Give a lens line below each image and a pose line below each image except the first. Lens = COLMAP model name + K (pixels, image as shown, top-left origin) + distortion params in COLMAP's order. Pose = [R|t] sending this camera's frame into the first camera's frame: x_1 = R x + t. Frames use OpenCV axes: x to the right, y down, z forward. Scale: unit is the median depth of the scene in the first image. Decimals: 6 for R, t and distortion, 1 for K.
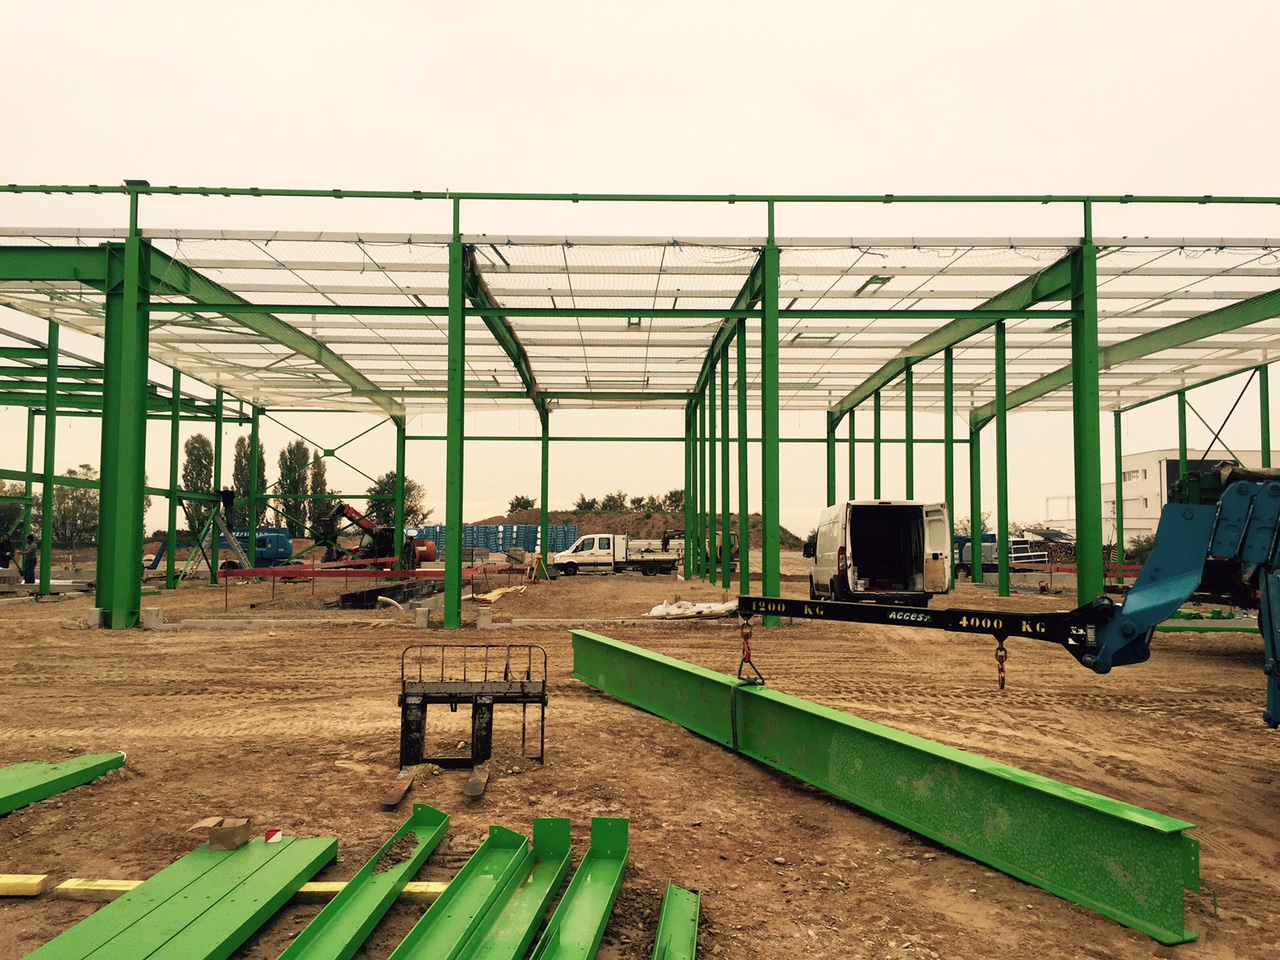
lens RADIAL K [[1103.6, 0, 640.0], [0, 1103.6, 480.0], [0, 0, 1]] dist [0.047625, -0.007512]
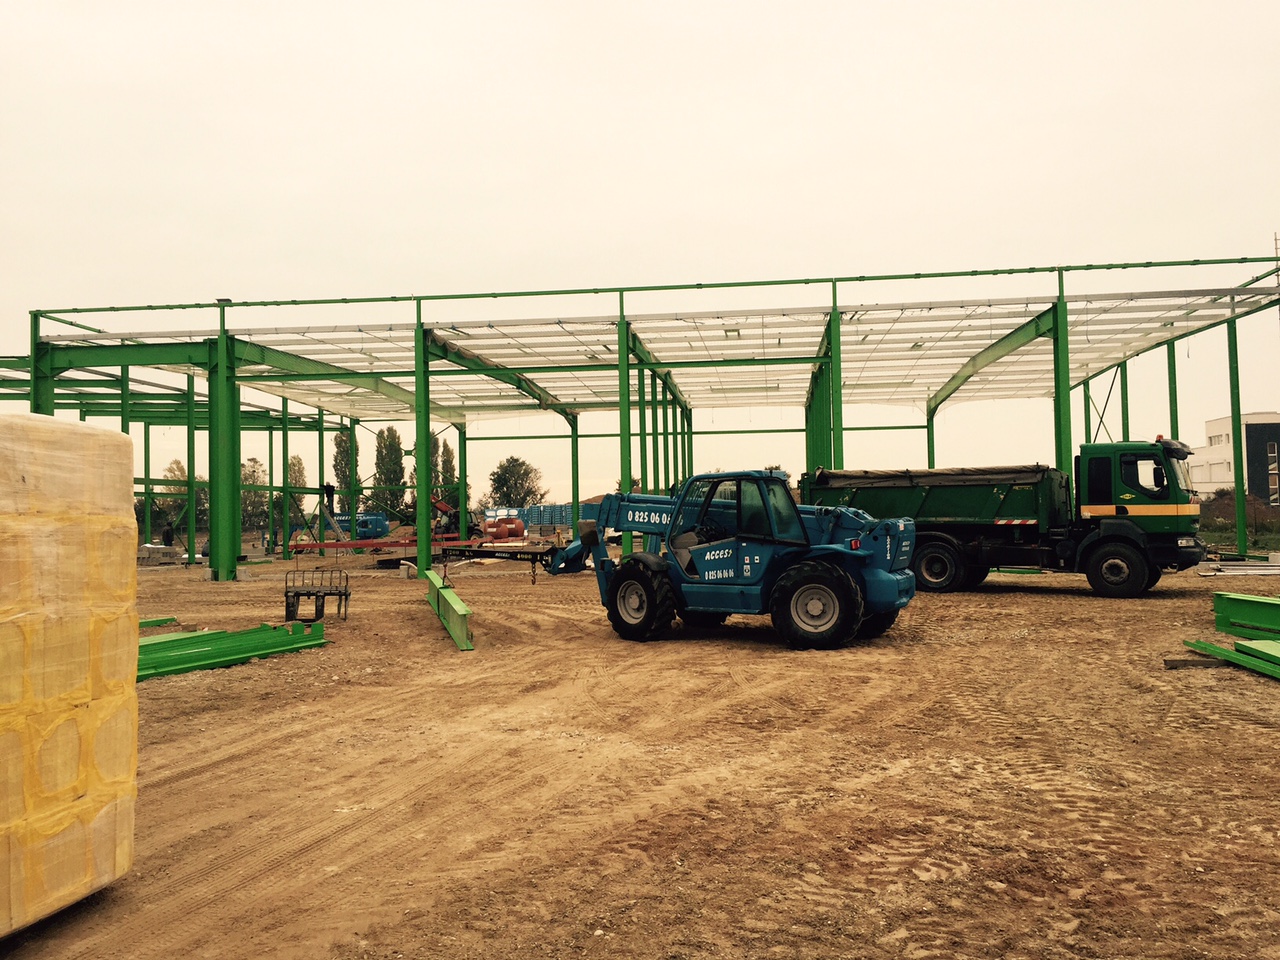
lens RADIAL K [[1103.6, 0, 640.0], [0, 1103.6, 480.0], [0, 0, 1]] dist [0.047625, -0.007512]
pose [[0.990049, -0.026025, -0.138299, 0.339930], [0.029299, 0.999335, 0.021694, -0.027994], [0.137642, -0.025530, 0.990153, -0.478675]]
